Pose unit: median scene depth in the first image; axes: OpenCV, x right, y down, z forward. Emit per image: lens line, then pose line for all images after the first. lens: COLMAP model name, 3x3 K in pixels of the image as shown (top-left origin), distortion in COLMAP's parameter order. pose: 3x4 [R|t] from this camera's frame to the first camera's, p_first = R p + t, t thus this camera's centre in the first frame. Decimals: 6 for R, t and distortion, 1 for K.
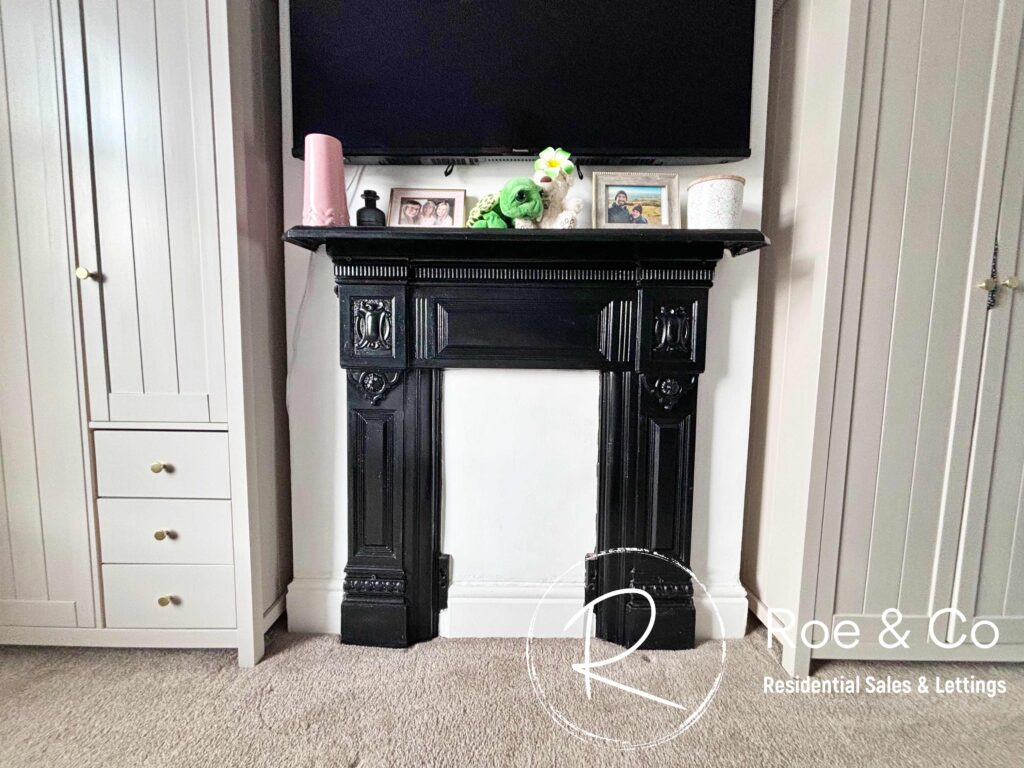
lens RADIAL K [[412.0, 0, 517.3], [0, 412.0, 390.4], [0, 0, 1]] dist [-0.001607, 0.000672]
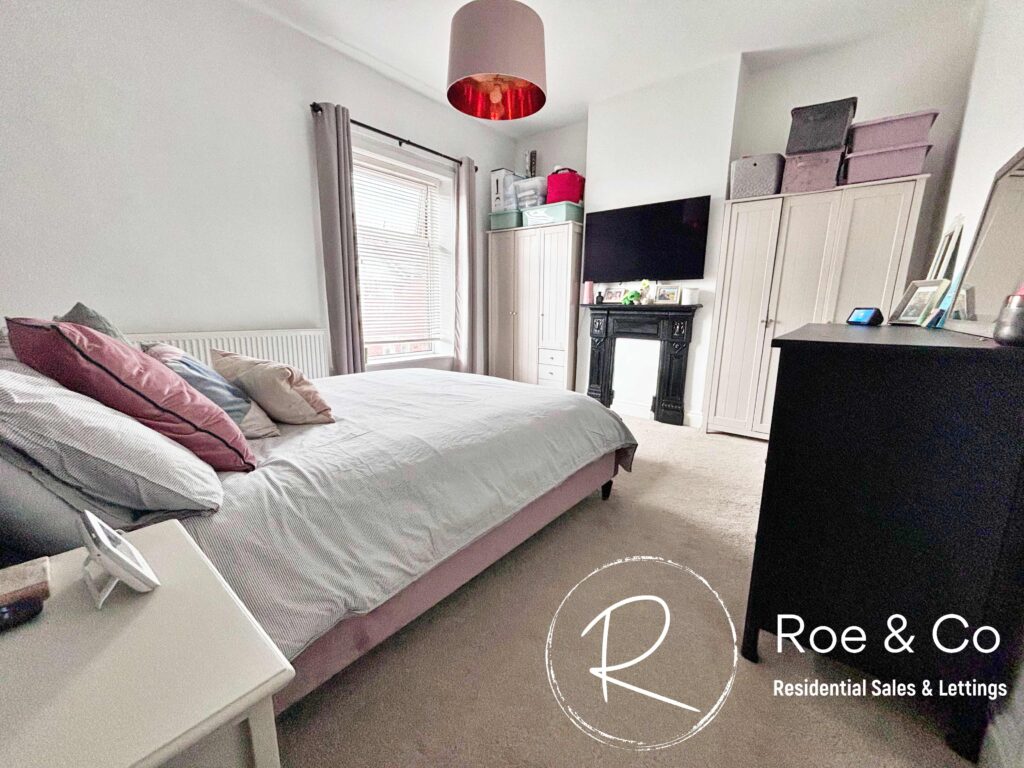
lens RADIAL K [[412.0, 0, 509.6], [0, 412.0, 387.8], [0, 0, 1]] dist [-0.001607, 0.000672]
pose [[0.786988, 0.114451, -0.606259, 1.429032], [-0.053717, 0.991623, 0.117470, 0.009147], [0.614625, -0.059881, 0.786543, -2.630181]]
